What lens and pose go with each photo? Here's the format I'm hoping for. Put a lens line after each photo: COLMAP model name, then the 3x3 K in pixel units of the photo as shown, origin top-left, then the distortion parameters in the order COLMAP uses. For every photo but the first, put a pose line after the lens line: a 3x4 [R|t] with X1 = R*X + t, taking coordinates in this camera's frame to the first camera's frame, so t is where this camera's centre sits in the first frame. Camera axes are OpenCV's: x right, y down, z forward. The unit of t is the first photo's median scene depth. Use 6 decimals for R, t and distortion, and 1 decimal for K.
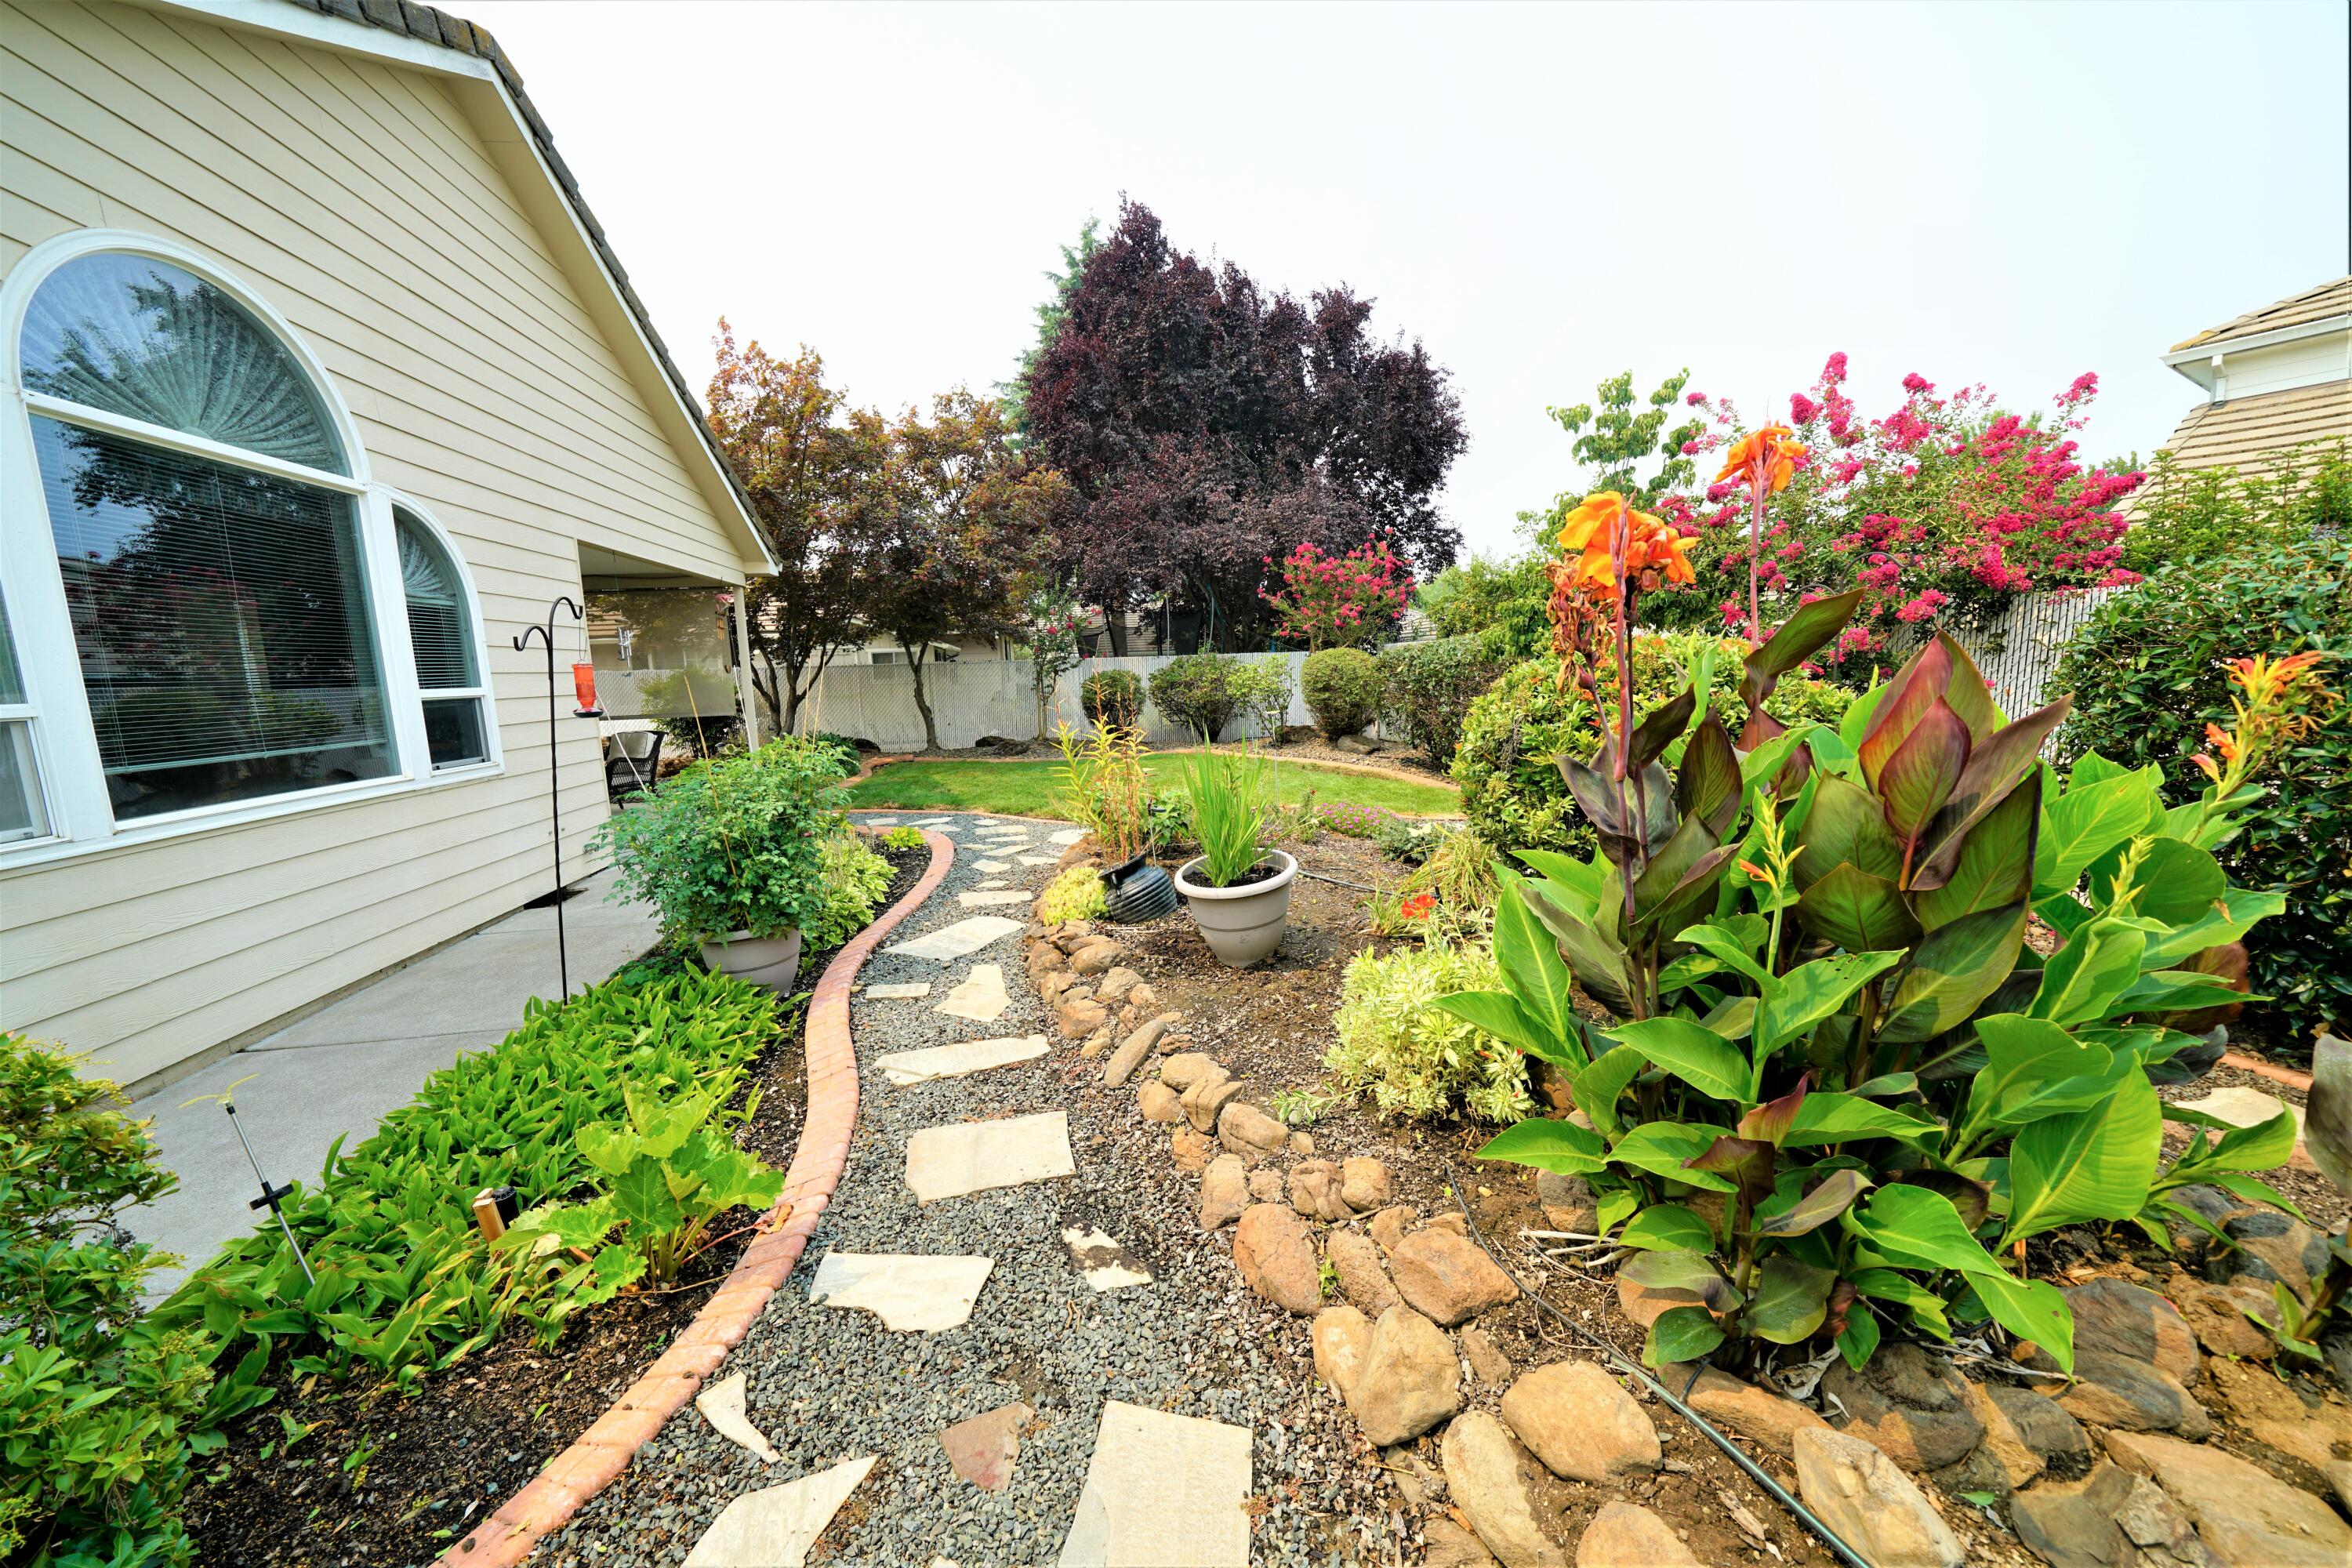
lens RADIAL K [[852.4, 0, 1171.0], [0, 852.4, 772.2], [0, 0, 1]] dist [-0.013814, -0.000275]
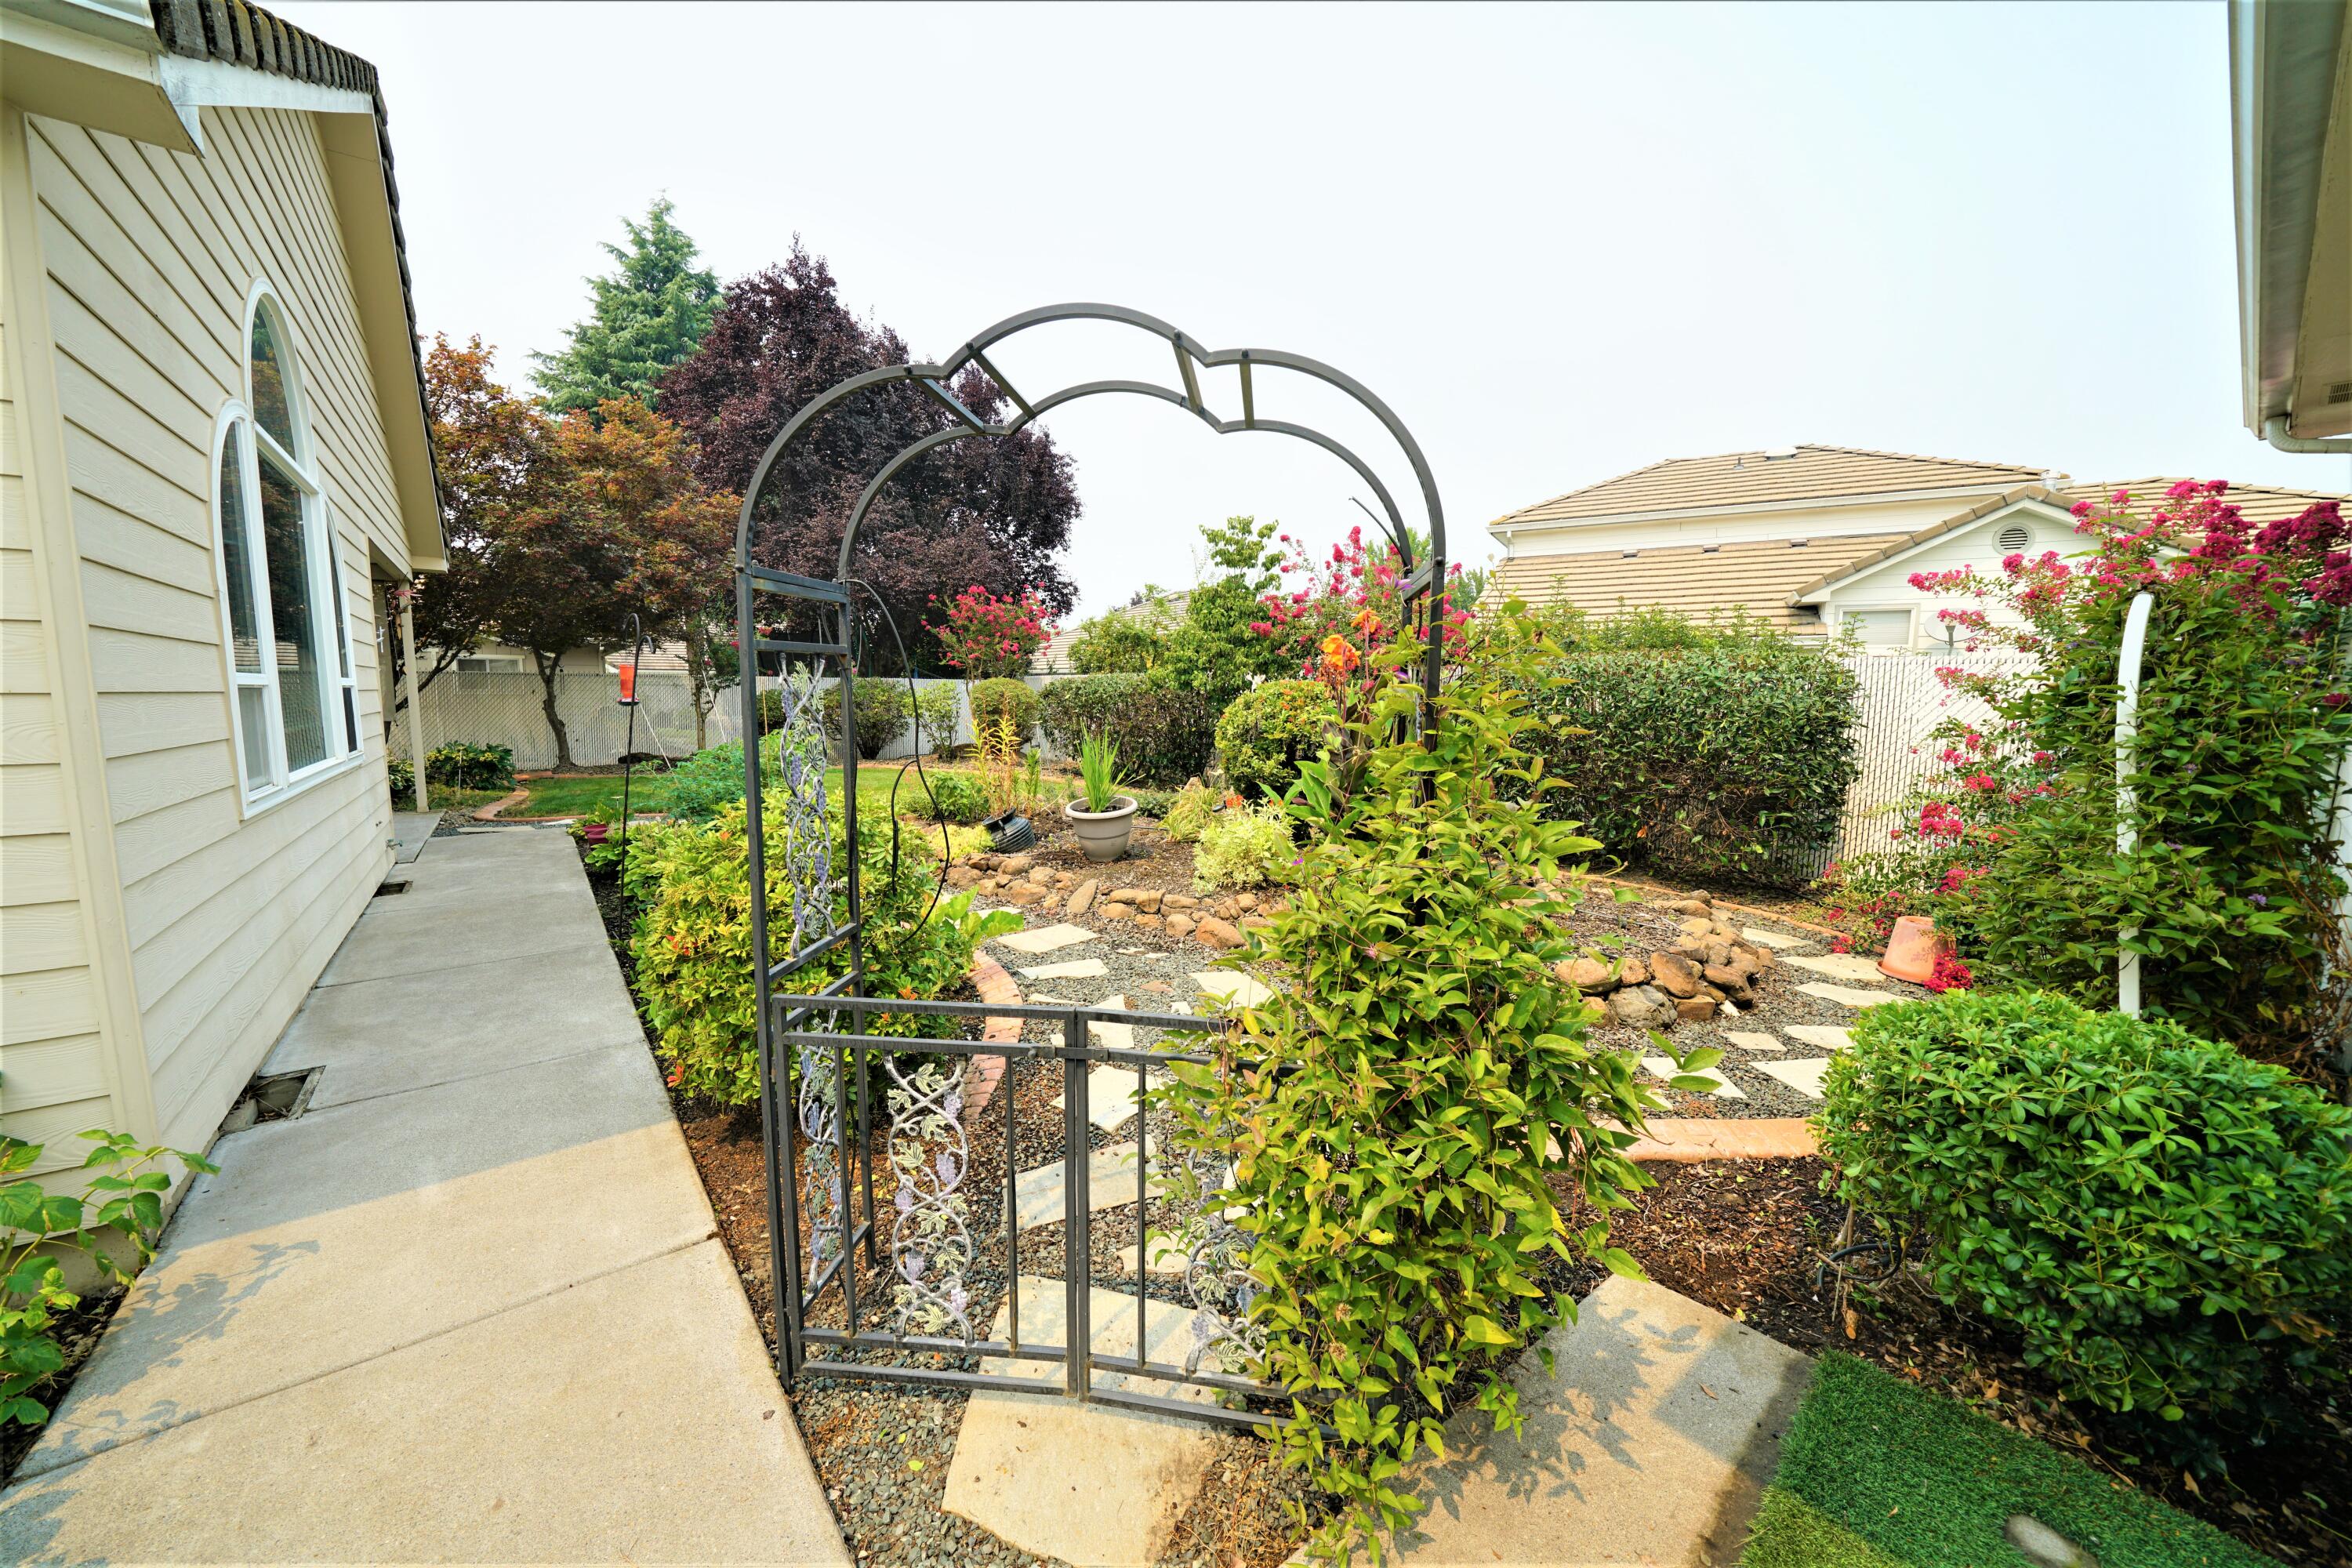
lens RADIAL K [[852.4, 0, 1175.9], [0, 852.4, 786.2], [0, 0, 1]] dist [-0.013814, -0.000275]
pose [[0.873447, -0.014887, 0.486691, -0.171577], [0.024666, 0.999602, -0.013692, 0.028235], [-0.486293, 0.023964, 0.873467, -0.155685]]
